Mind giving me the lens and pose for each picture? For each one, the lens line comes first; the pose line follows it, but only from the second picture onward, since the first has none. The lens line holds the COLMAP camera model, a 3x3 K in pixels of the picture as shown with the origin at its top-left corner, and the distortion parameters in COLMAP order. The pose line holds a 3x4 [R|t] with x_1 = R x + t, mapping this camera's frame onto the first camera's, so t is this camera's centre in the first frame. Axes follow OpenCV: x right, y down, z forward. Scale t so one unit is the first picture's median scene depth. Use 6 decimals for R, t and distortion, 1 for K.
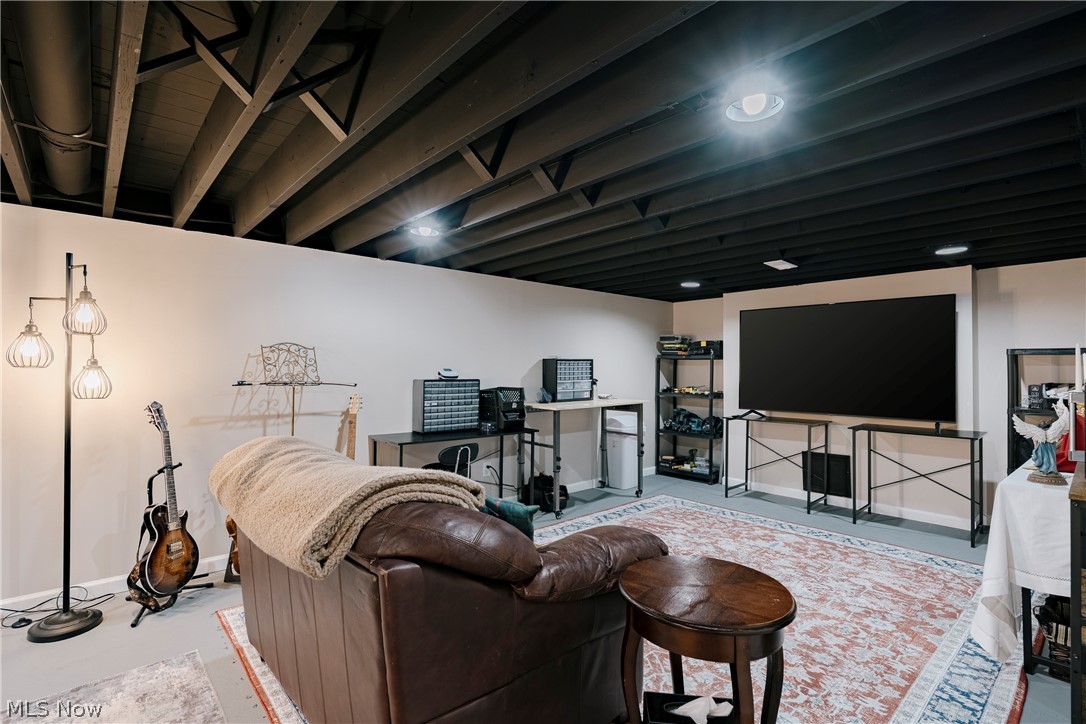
lens RADIAL K [[527.8, 0, 546.3], [0, 527.8, 358.0], [0, 0, 1]] dist [-0.006575, 0.000916]
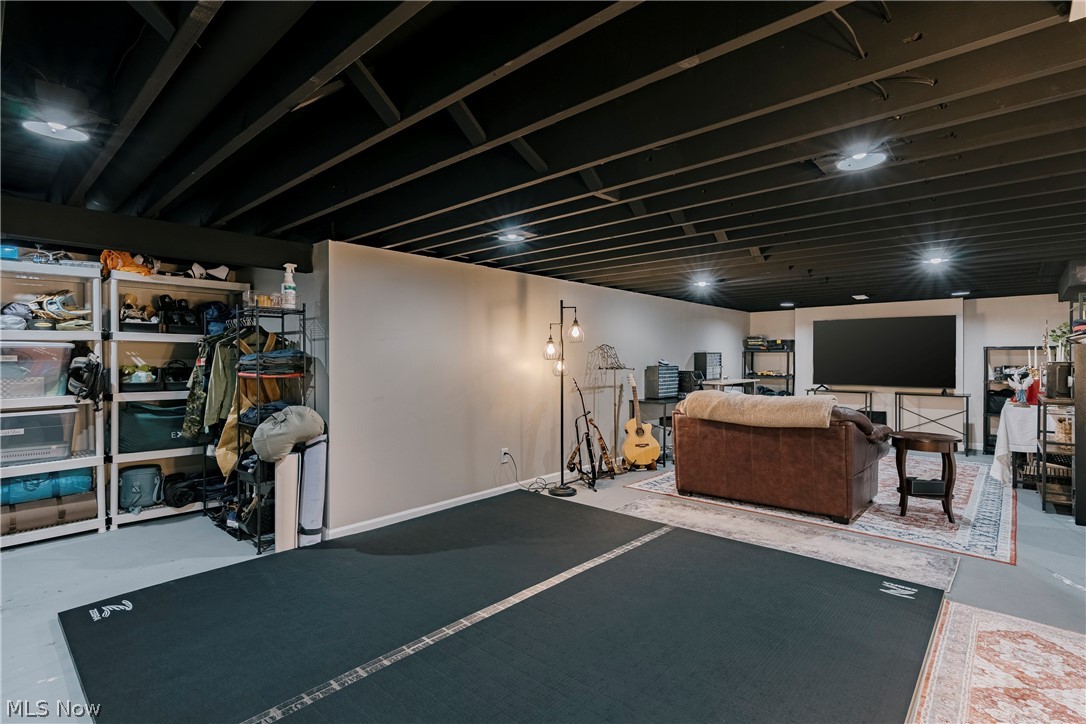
lens RADIAL K [[527.8, 0, 540.1], [0, 527.8, 365.6], [0, 0, 1]] dist [-0.006575, 0.000916]
pose [[0.994894, -0.006099, 0.100739, -0.723396], [0.002915, 0.999492, 0.031723, -0.012392], [-0.100882, -0.031268, 0.994407, -0.561840]]
